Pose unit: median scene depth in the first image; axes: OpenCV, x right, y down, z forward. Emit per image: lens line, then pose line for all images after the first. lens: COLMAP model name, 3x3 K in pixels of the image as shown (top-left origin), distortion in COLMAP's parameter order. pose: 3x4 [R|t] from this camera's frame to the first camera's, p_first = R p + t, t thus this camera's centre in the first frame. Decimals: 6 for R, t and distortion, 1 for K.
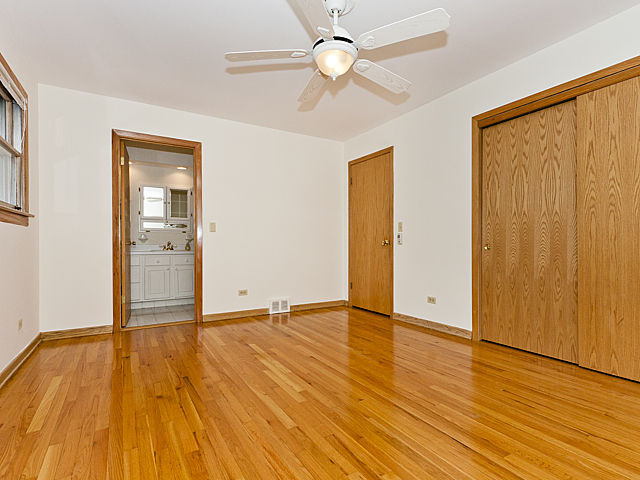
lens RADIAL K [[331.8, 0, 317.2], [0, 331.8, 241.6], [0, 0, 1]] dist [0.002916, 0.000169]
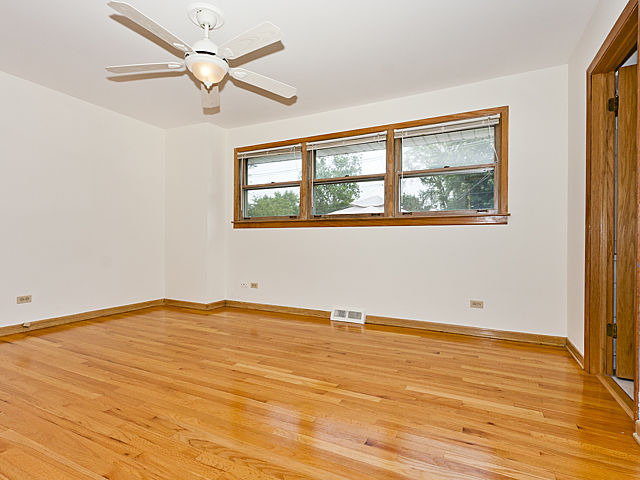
lens RADIAL K [[331.8, 0, 317.2], [0, 331.8, 241.6], [0, 0, 1]] dist [0.002916, 0.000169]
pose [[-0.837288, -0.001179, -0.546761, 0.310041], [0.000851, 0.999994, -0.003460, 0.022281], [0.546762, -0.003362, -0.837282, 1.895494]]
